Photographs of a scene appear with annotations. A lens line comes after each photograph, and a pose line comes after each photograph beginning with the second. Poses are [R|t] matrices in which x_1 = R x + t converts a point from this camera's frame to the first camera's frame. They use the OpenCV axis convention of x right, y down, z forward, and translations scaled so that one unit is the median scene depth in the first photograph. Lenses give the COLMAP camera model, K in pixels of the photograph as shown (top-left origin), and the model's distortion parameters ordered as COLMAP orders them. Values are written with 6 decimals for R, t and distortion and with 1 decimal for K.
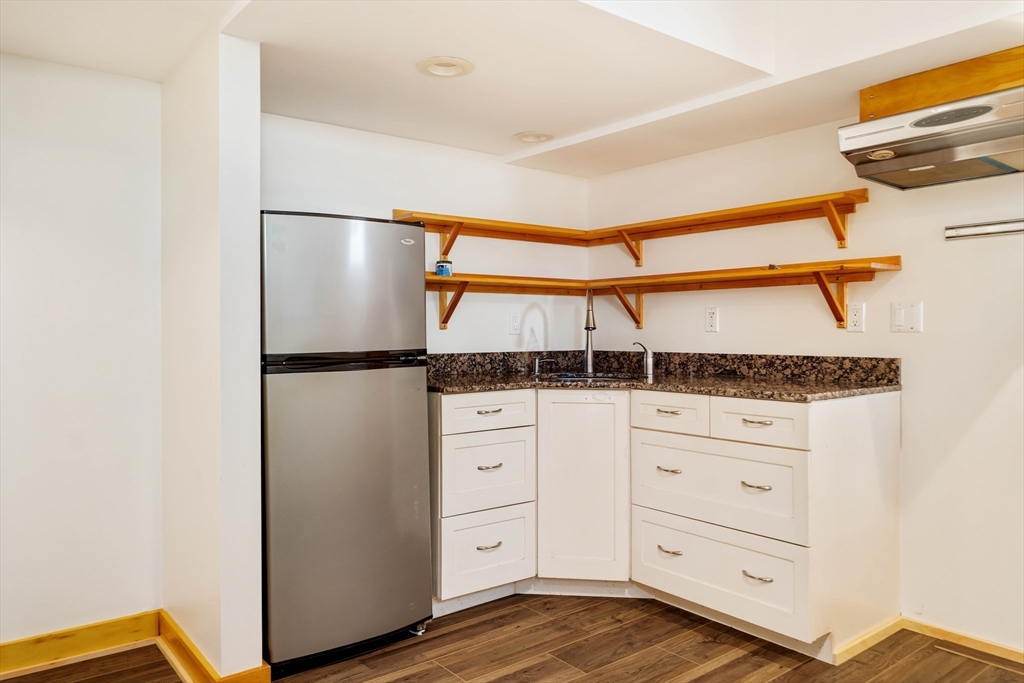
lens RADIAL K [[746.2, 0, 510.8], [0, 746.2, 350.1], [0, 0, 1]] dist [0.010864, 0.002519]
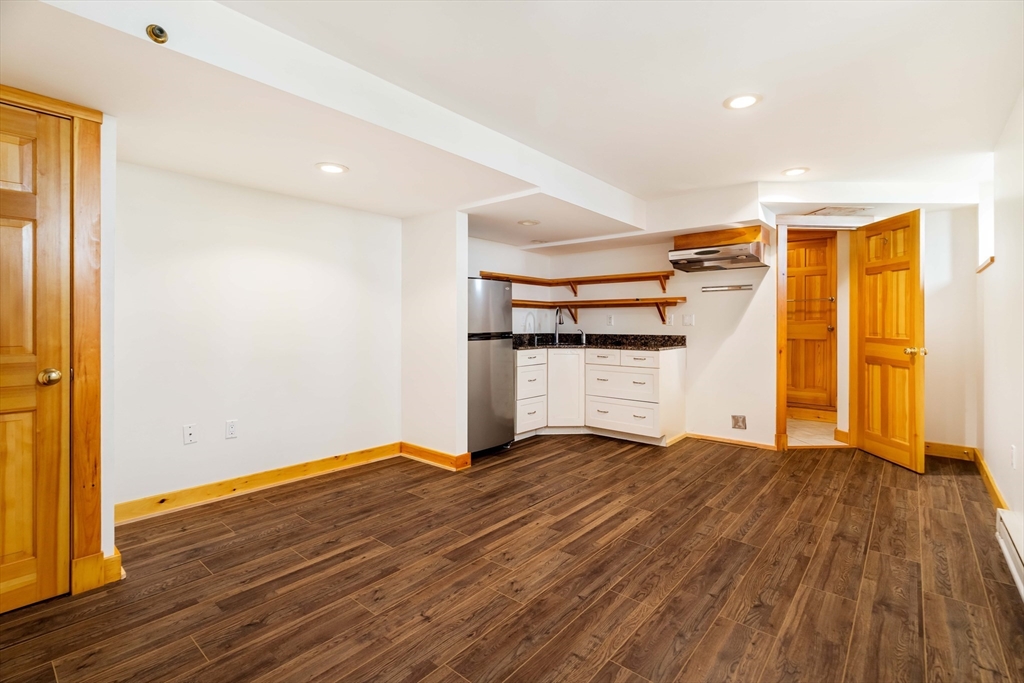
lens RADIAL K [[467.4, 0, 519.5], [0, 467.4, 336.5], [0, 0, 1]] dist [0.000036, 0.000766]
pose [[0.980731, -0.000642, 0.195361, -0.362417], [0.000560, 1.000000, 0.000474, 0.013024], [-0.195361, -0.000355, 0.980731, -0.483727]]
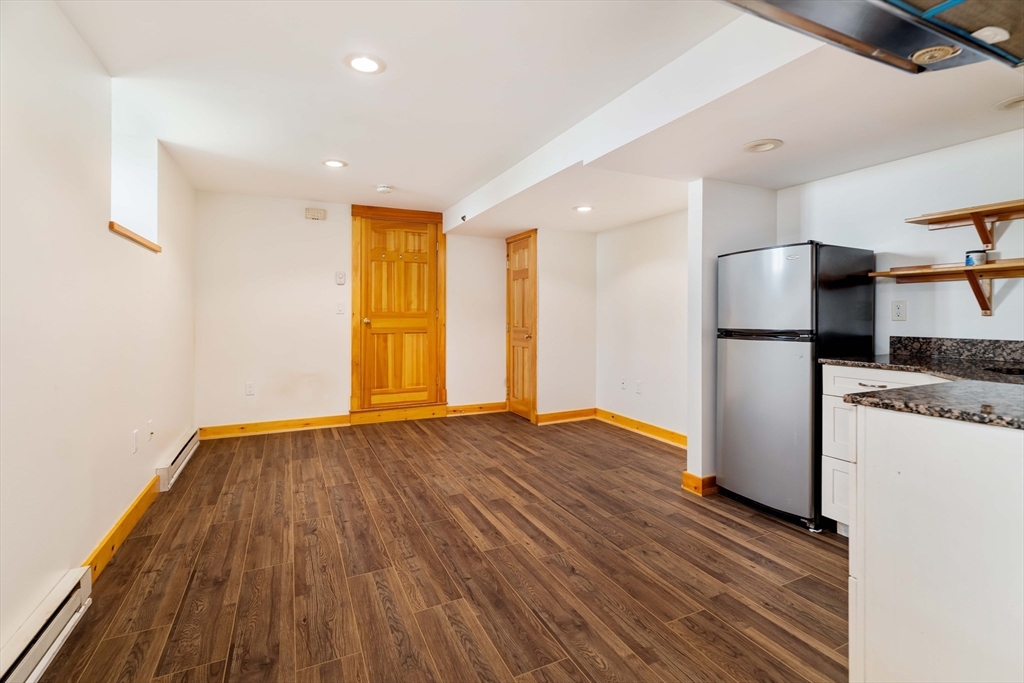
lens RADIAL K [[467.4, 0, 519.5], [0, 467.4, 336.5], [0, 0, 1]] dist [0.000036, 0.000766]
pose [[-0.215850, 0.046432, -0.975322, 0.787633], [-0.023896, 0.998318, 0.052815, -0.020985], [0.976134, 0.034706, -0.214377, 0.590454]]
